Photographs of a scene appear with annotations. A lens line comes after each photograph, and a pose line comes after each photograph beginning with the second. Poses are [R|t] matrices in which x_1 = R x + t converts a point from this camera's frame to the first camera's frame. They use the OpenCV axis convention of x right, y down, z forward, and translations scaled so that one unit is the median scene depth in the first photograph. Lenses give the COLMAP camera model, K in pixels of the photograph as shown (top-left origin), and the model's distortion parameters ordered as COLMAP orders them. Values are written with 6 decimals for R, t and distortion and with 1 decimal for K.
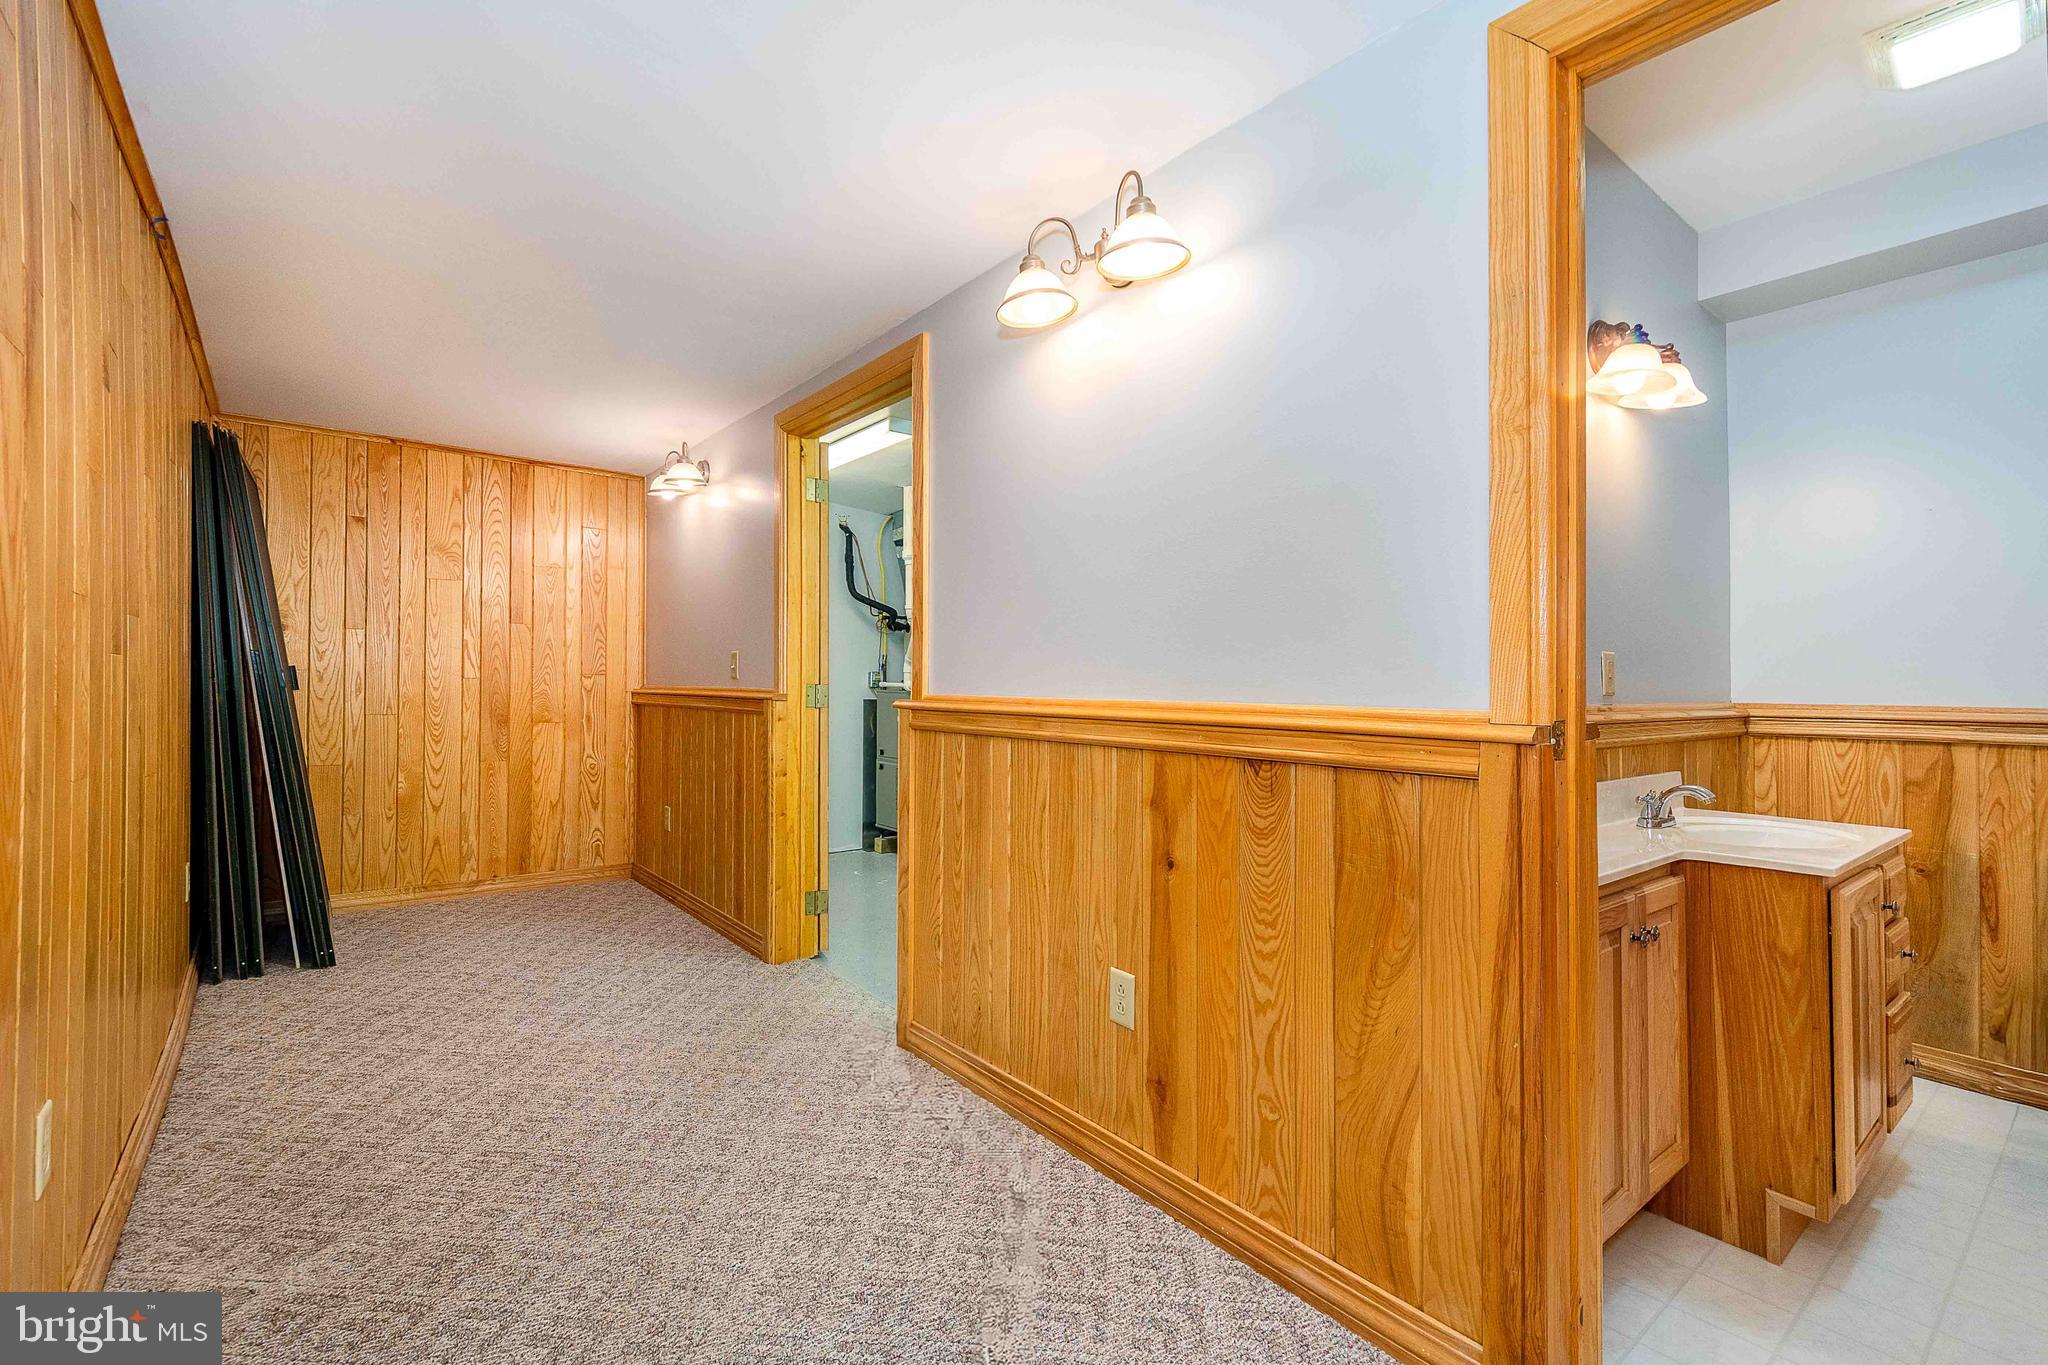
lens RADIAL K [[891.4, 0, 1014.2], [0, 891.4, 687.1], [0, 0, 1]] dist [0.001453, -0.000482]
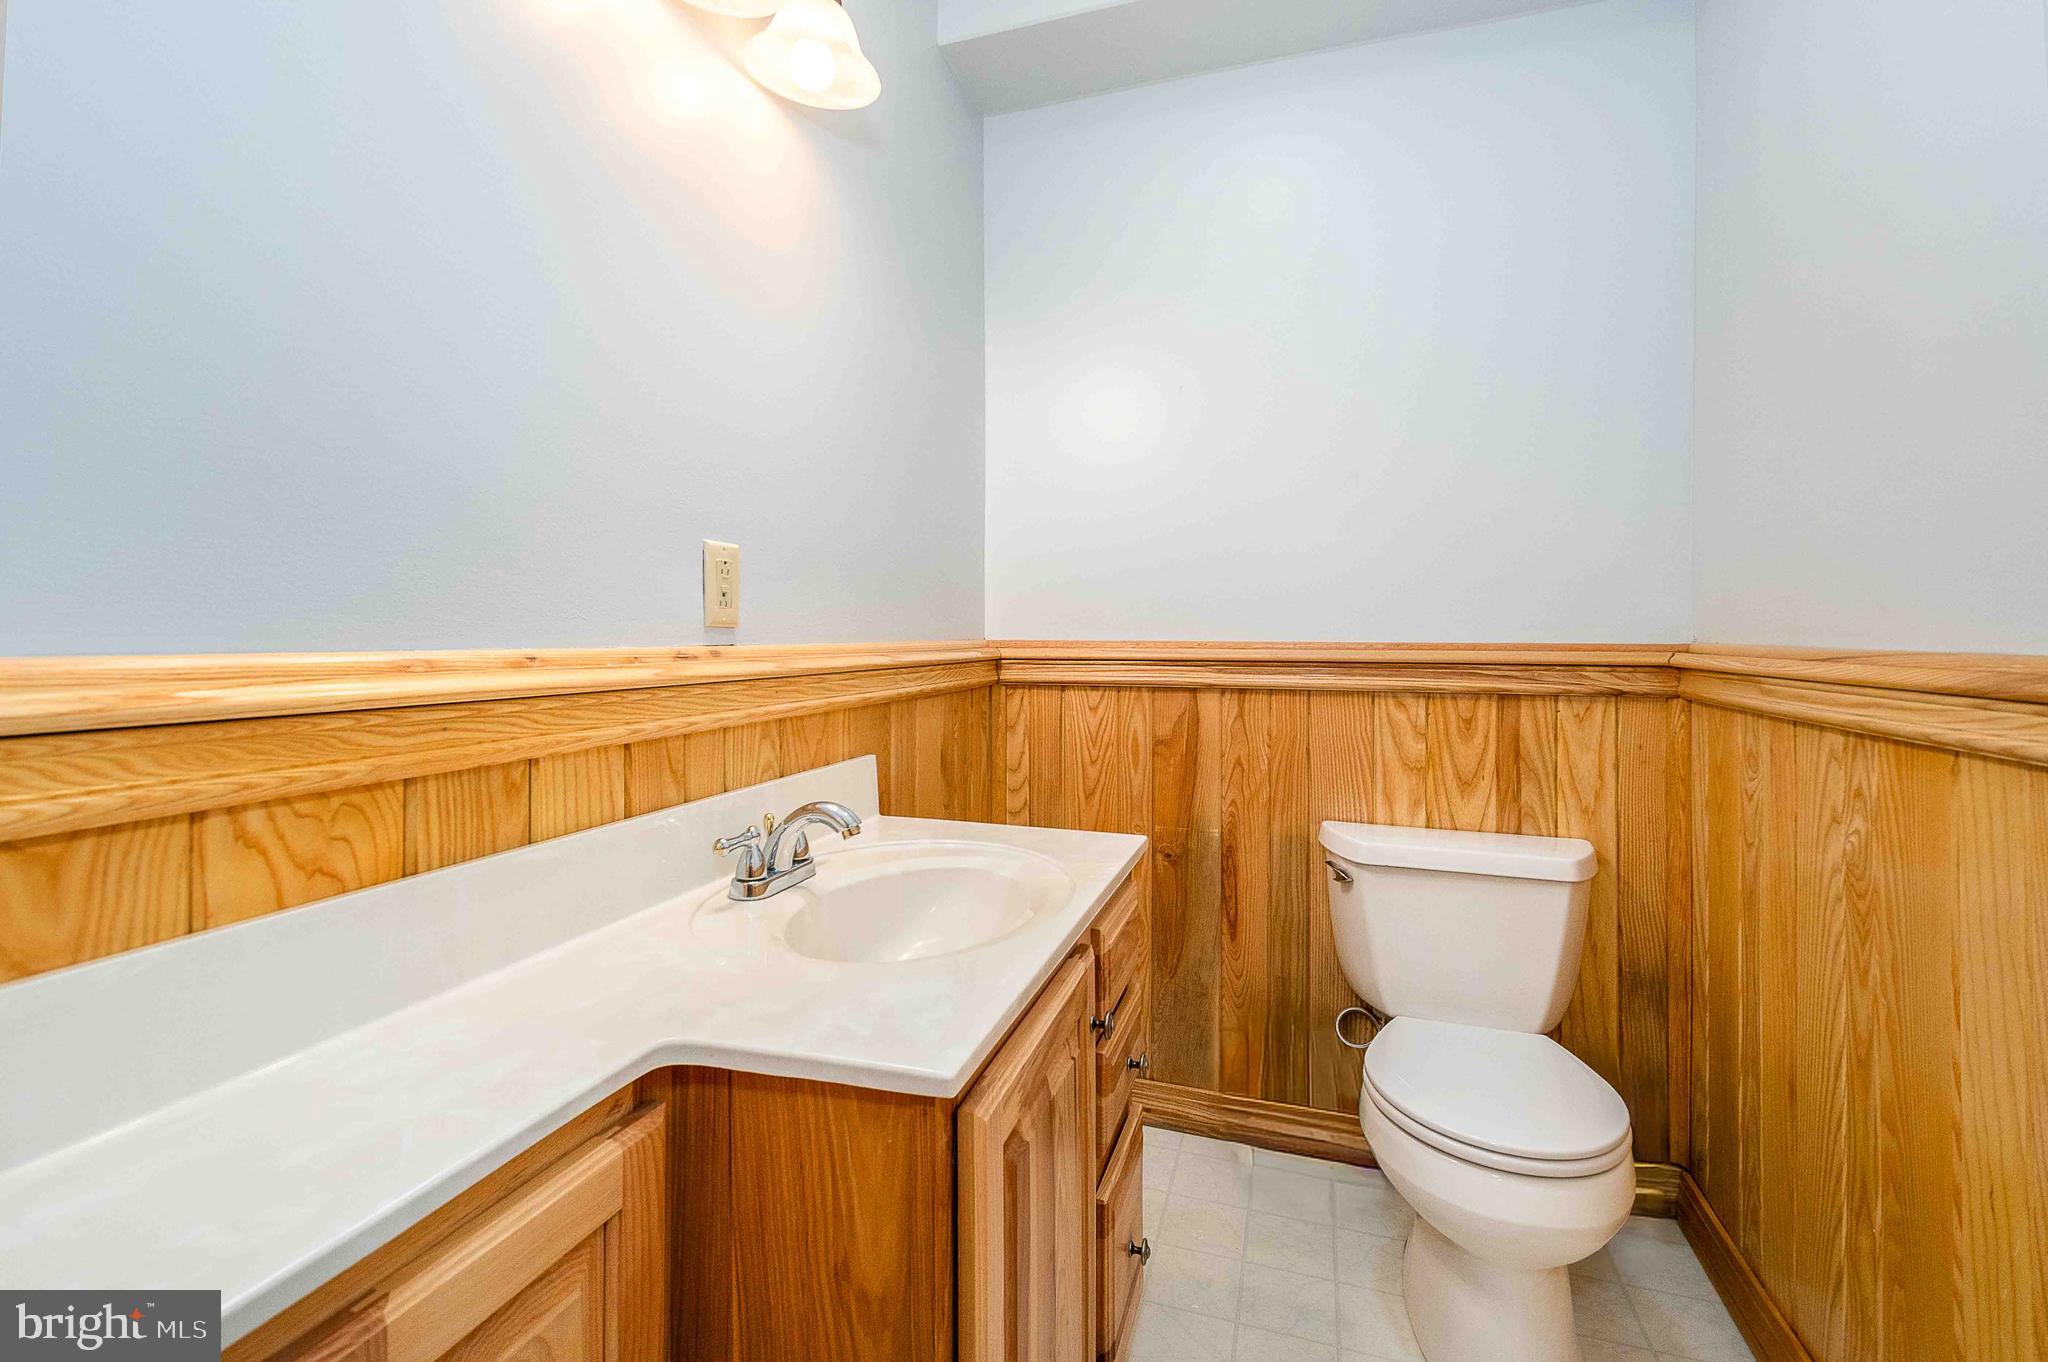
lens RADIAL K [[891.4, 0, 1014.2], [0, 891.4, 685.6], [0, 0, 1]] dist [0.001453, -0.000482]
pose [[0.827825, -0.041124, 0.559477, 0.490418], [0.006192, 0.997919, 0.064189, 0.009694], [-0.560952, -0.049673, 0.826356, 0.453889]]
